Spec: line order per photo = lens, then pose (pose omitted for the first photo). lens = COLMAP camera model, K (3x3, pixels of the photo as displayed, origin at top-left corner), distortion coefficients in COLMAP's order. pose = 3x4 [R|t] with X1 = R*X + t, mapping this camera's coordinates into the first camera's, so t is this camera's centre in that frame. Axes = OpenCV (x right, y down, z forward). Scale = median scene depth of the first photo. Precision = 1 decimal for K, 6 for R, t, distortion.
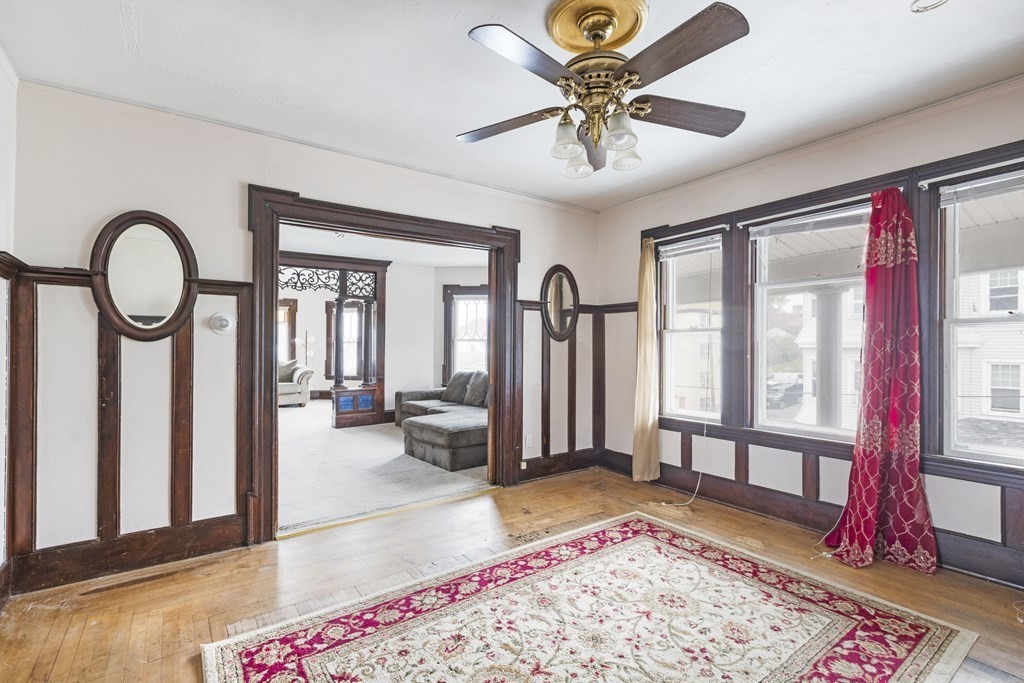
lens RADIAL K [[466.1, 0, 511.8], [0, 466.1, 349.9], [0, 0, 1]] dist [0.005055, -0.001240]
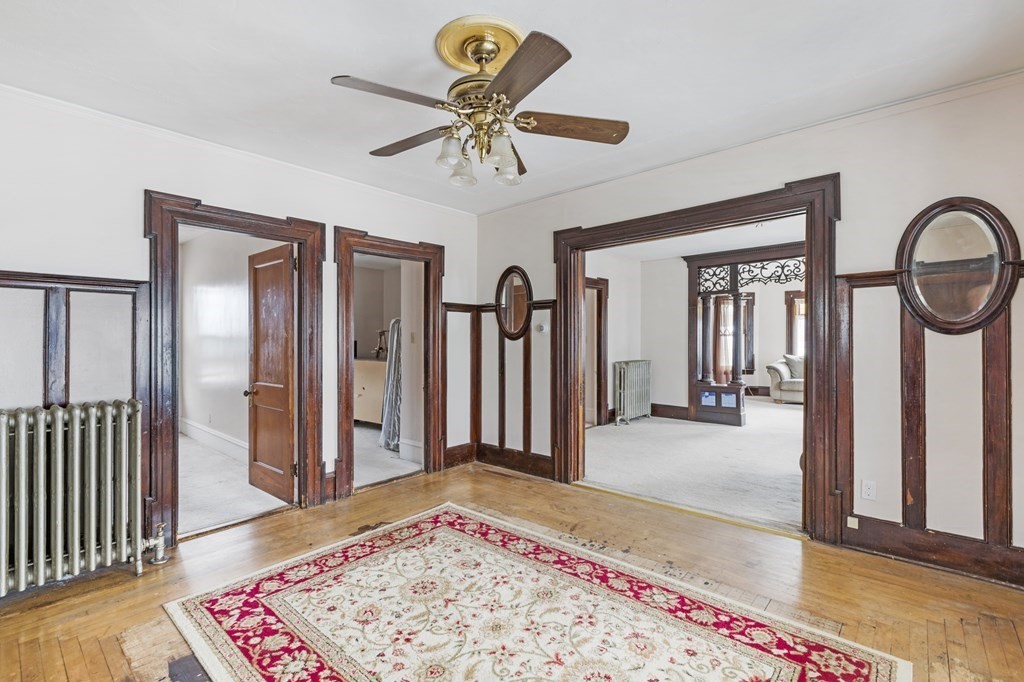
lens RADIAL K [[466.1, 0, 506.7], [0, 466.1, 339.8], [0, 0, 1]] dist [0.005055, -0.001240]
pose [[0.213870, -0.005436, -0.976847, 0.805041], [-0.003258, 0.999975, -0.006278, -0.008017], [0.976857, 0.004525, 0.213847, 0.534700]]
